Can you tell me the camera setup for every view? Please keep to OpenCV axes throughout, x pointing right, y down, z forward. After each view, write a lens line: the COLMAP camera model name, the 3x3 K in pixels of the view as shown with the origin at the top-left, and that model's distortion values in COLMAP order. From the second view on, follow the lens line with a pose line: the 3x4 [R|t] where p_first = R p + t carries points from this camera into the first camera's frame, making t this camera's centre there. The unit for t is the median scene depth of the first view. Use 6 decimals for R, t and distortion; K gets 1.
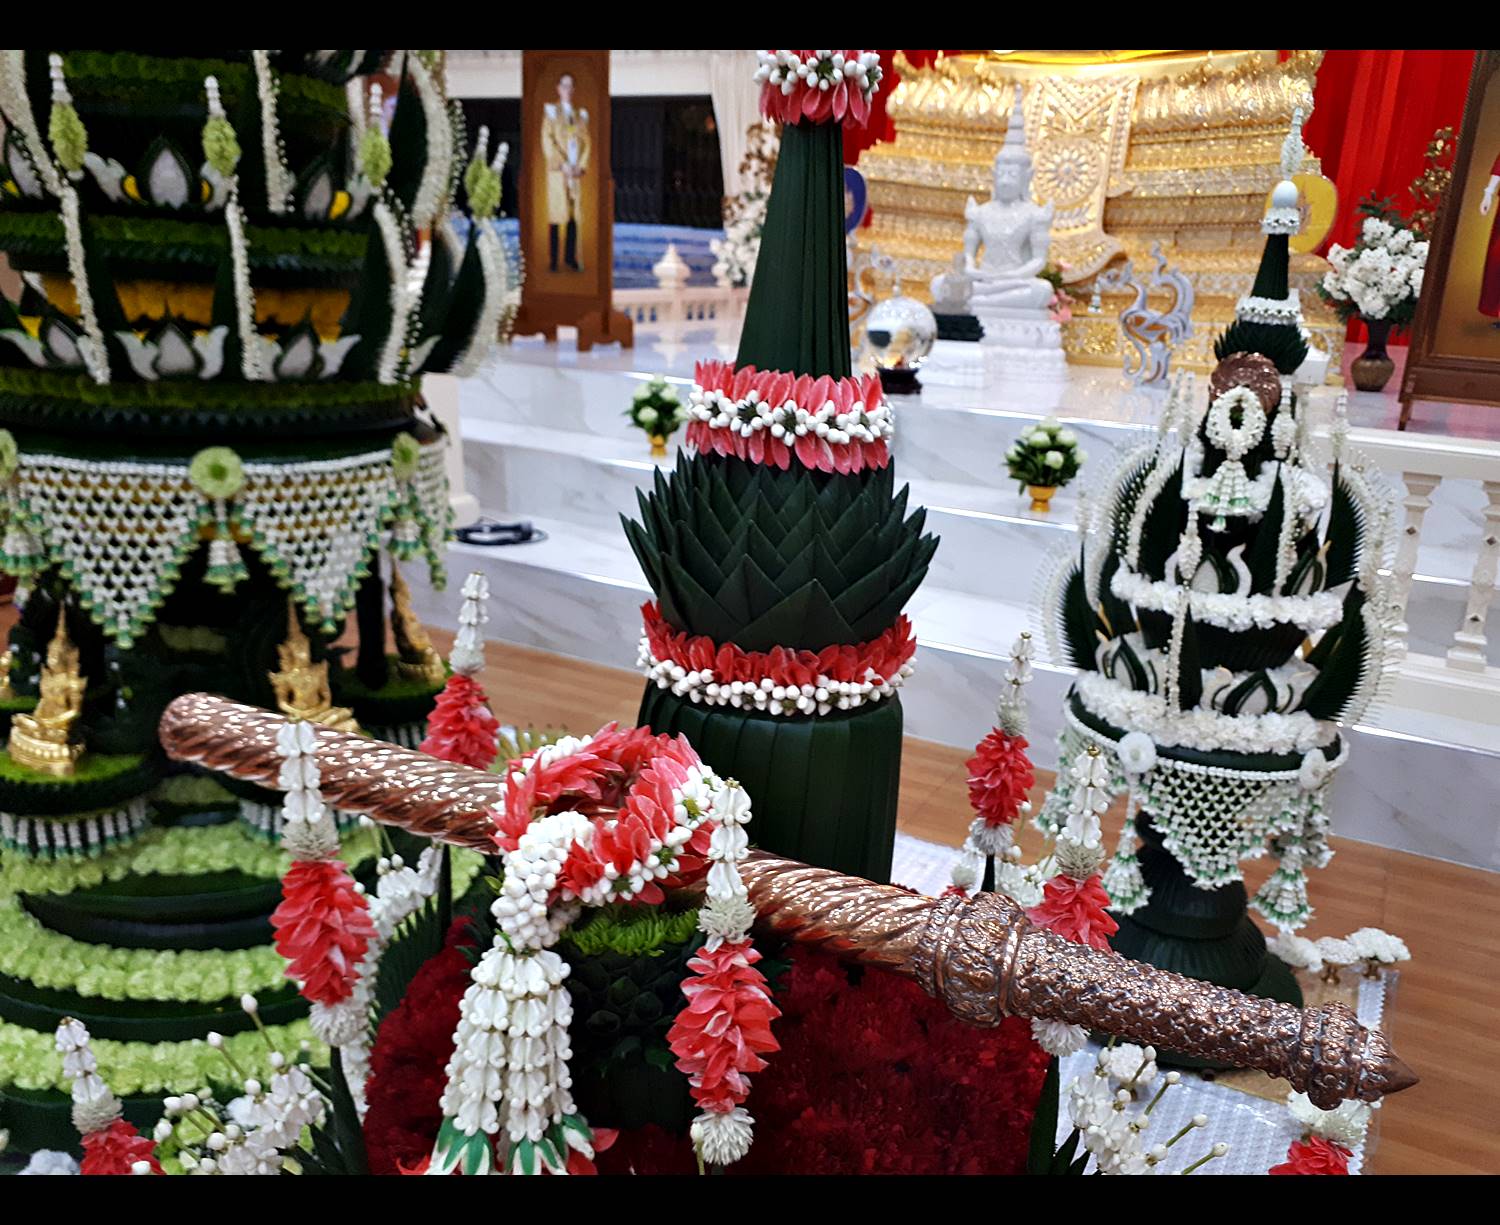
lens RADIAL K [[1235.8, 0, 778.6], [0, 1235.8, 624.0], [0, 0, 1]] dist [0.001840, -0.014808]
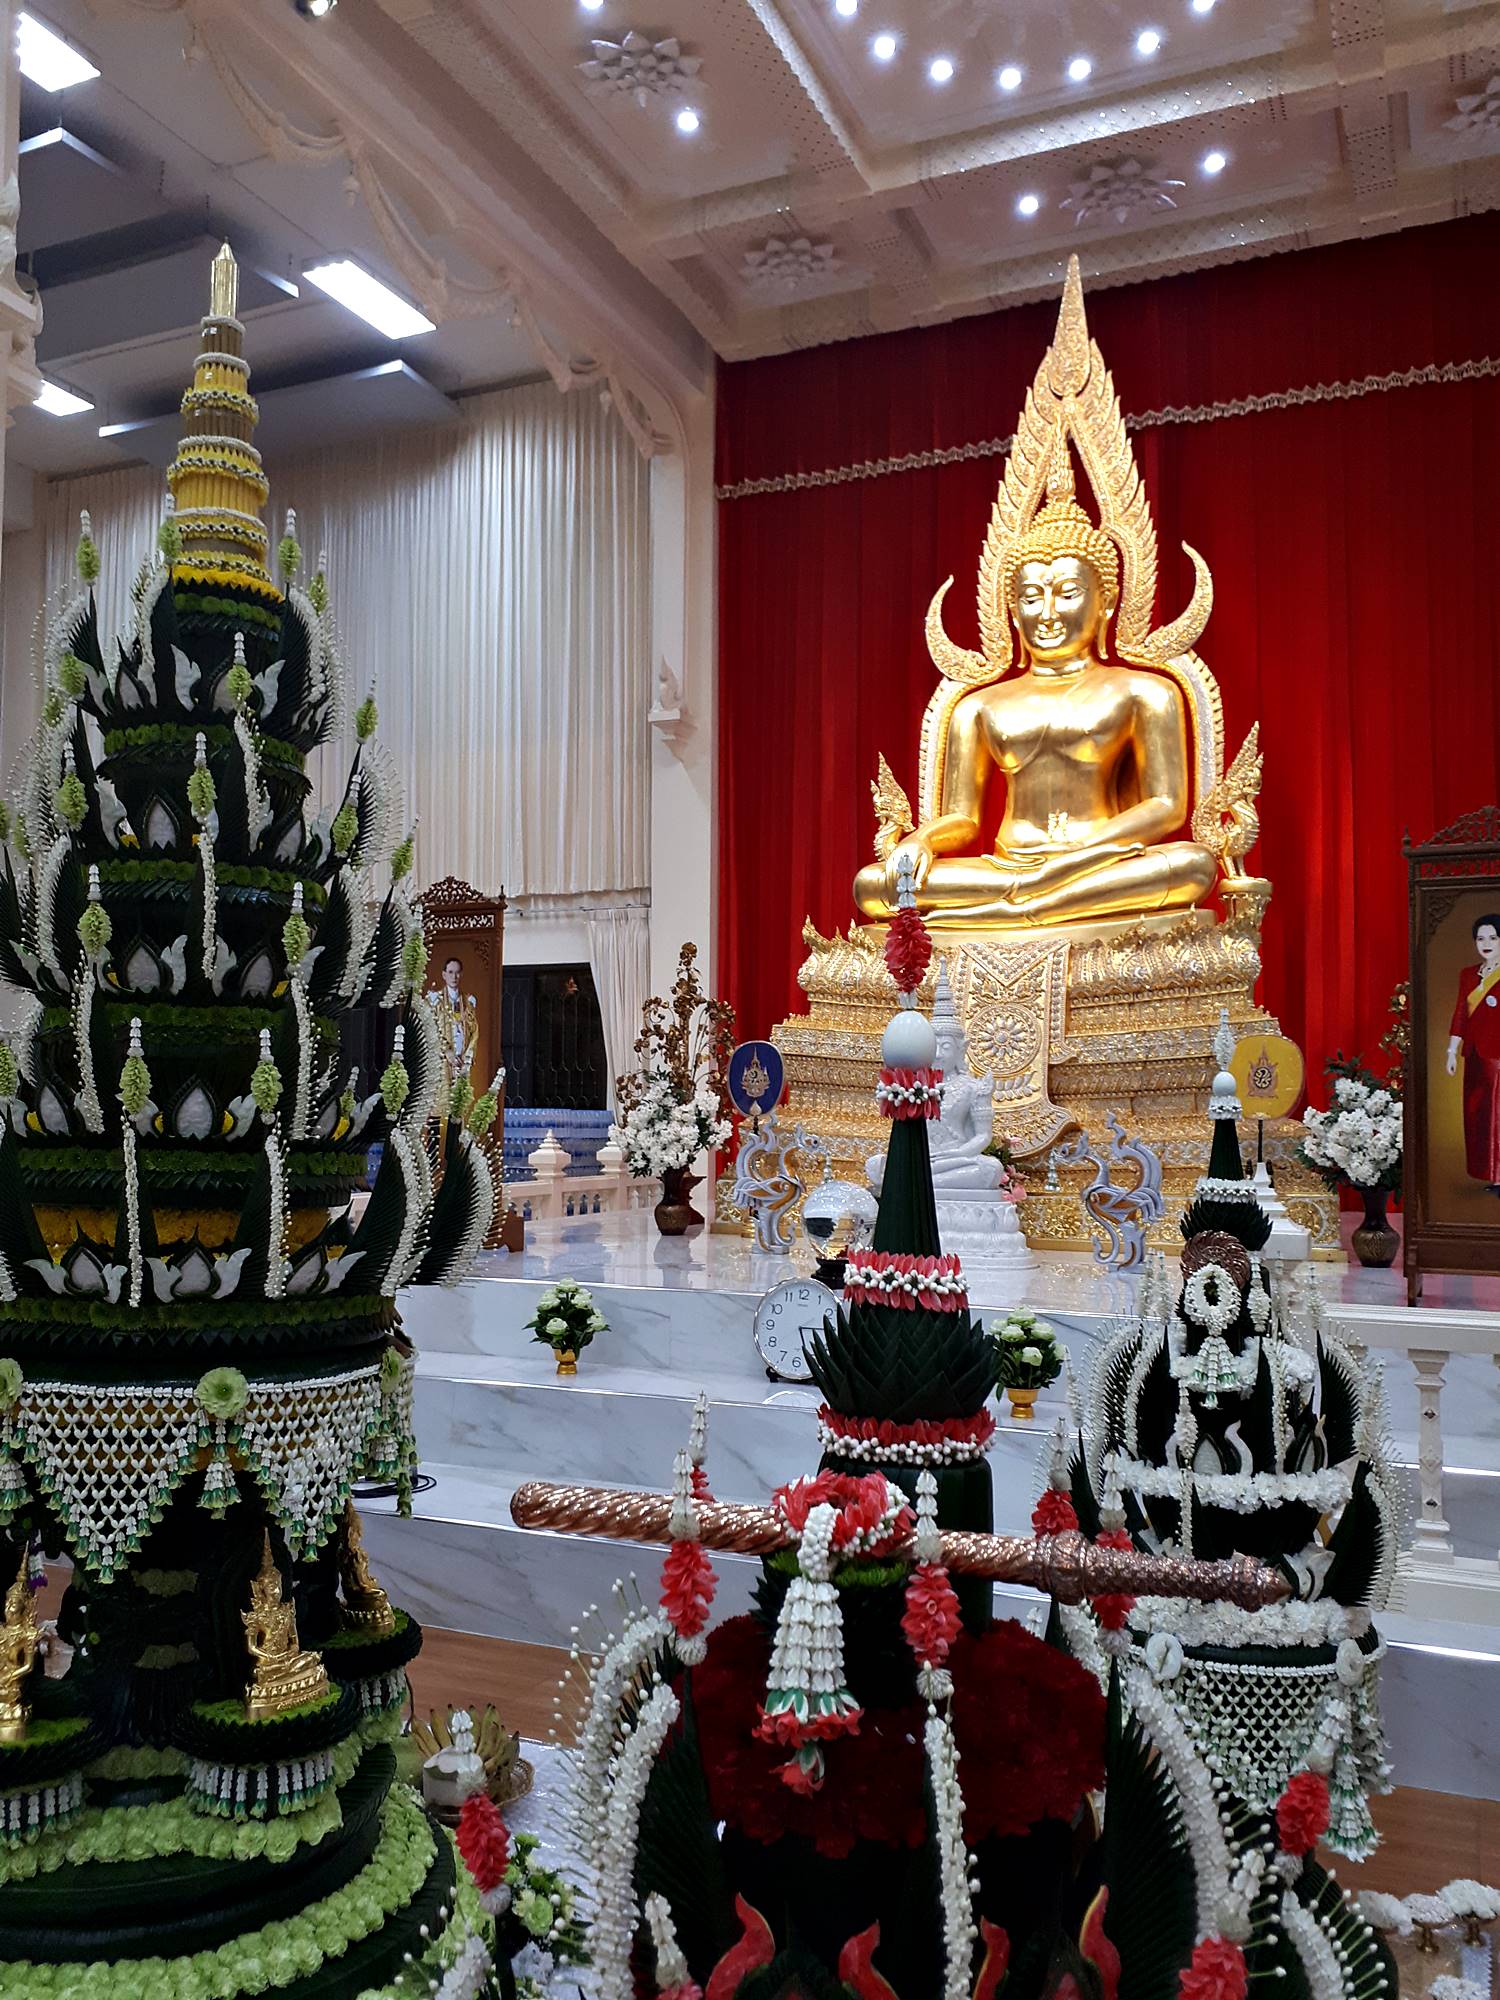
lens RADIAL K [[1605.6, 0, 735.7], [0, 1605.6, 1027.2], [0, 0, 1]] dist [0.100175, -0.210987]
pose [[0.997818, -0.033657, 0.056809, -0.083103], [0.051234, 0.937368, -0.344551, 0.062596], [-0.041655, 0.346710, 0.937047, -0.289729]]
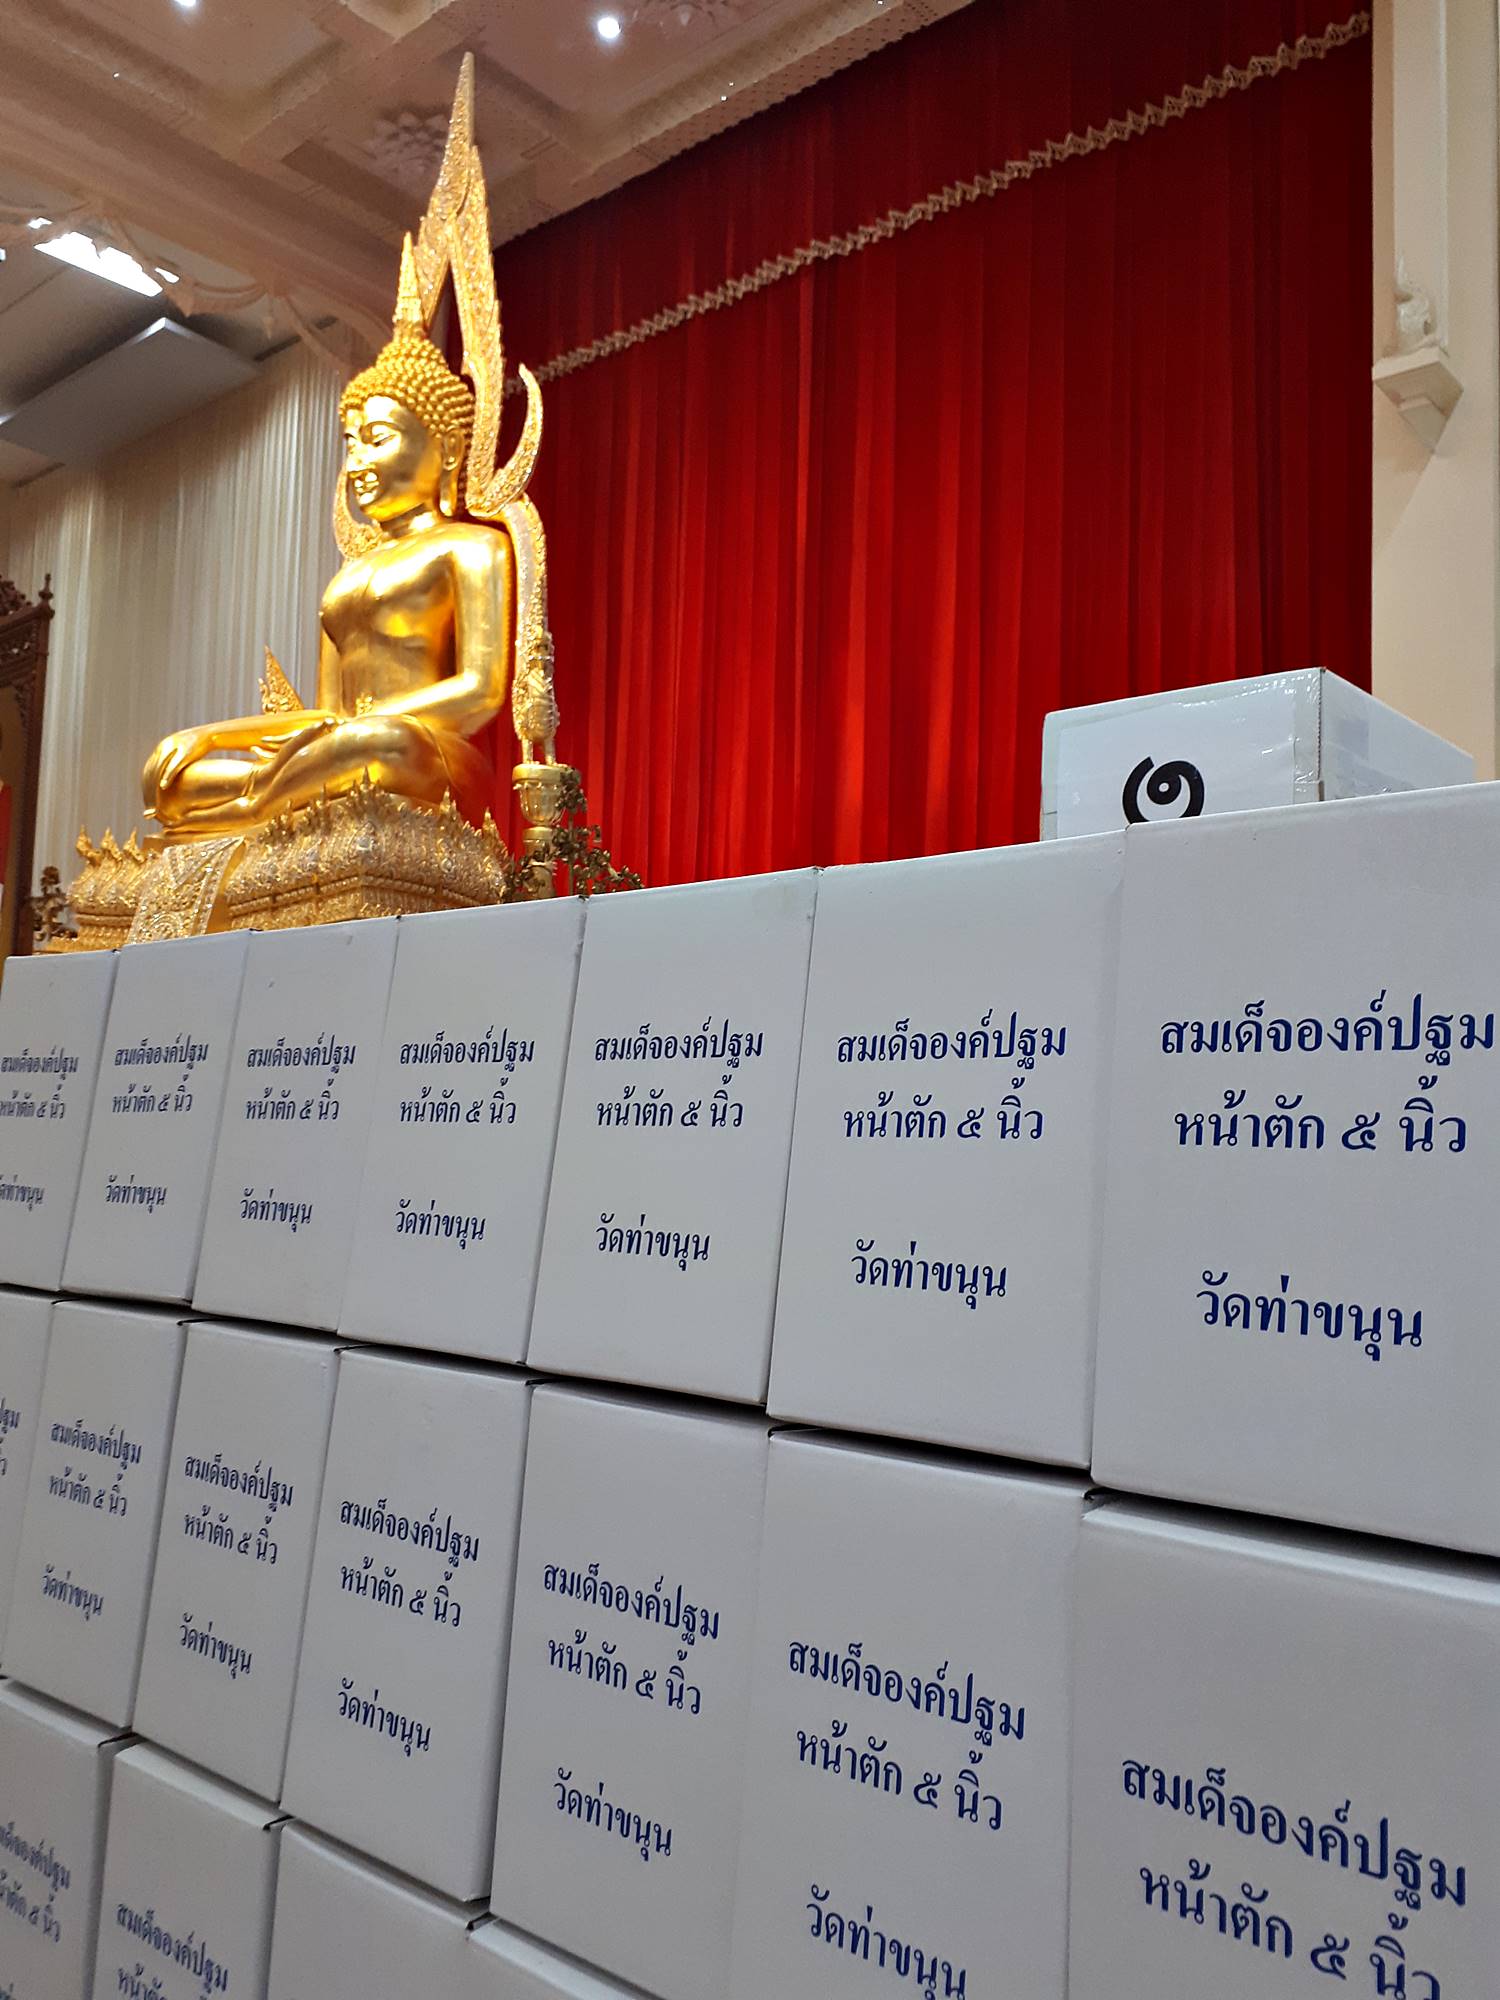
lens RADIAL K [[1605.6, 0, 735.7], [0, 1605.6, 1027.2], [0, 0, 1]] dist [0.100175, -0.210987]
pose [[0.970436, -0.035106, -0.238792, 2.397428], [-0.053106, 0.934062, -0.353141, 0.036428], [0.235444, 0.355382, 0.904582, 0.555393]]
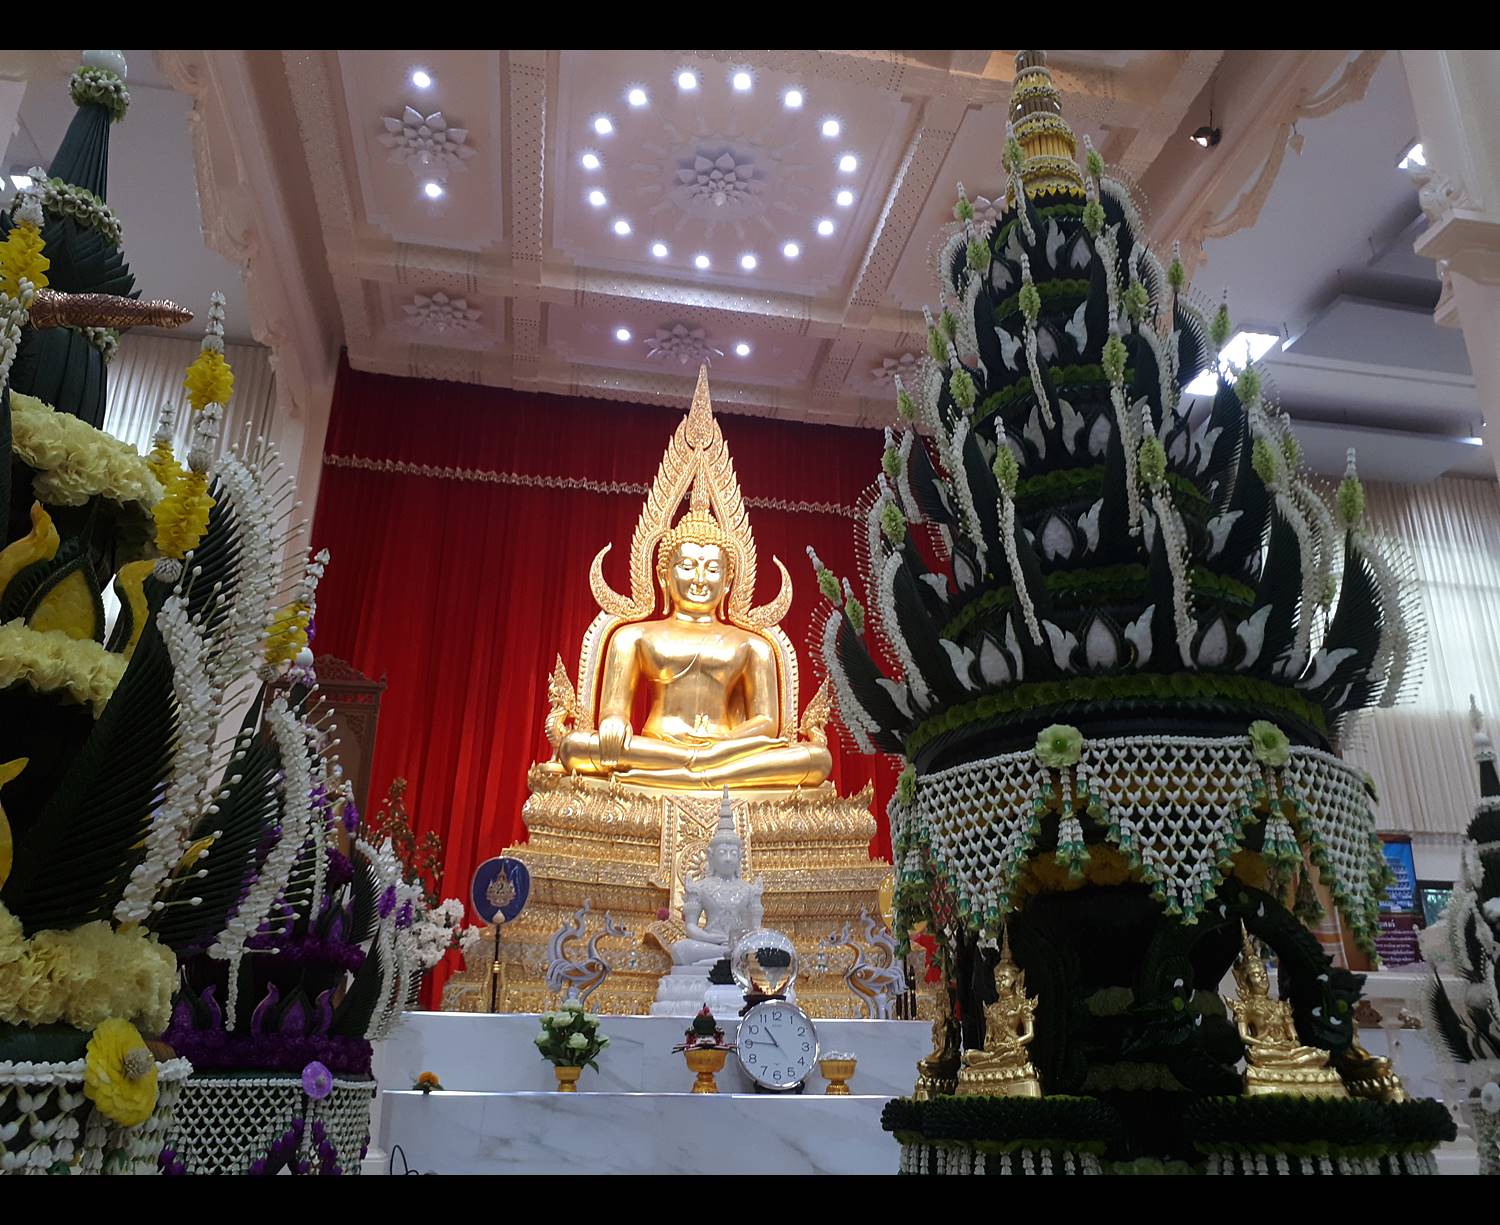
lens RADIAL K [[1194.5, 0, 769.0], [0, 1194.5, 617.6], [0, 0, 1]] dist [0.181156, -0.477679]
pose [[0.786952, 0.190757, 0.586786, -1.246329], [0.206545, 0.814700, -0.541851, 0.189781], [-0.581417, 0.547609, 0.601730, 0.460198]]
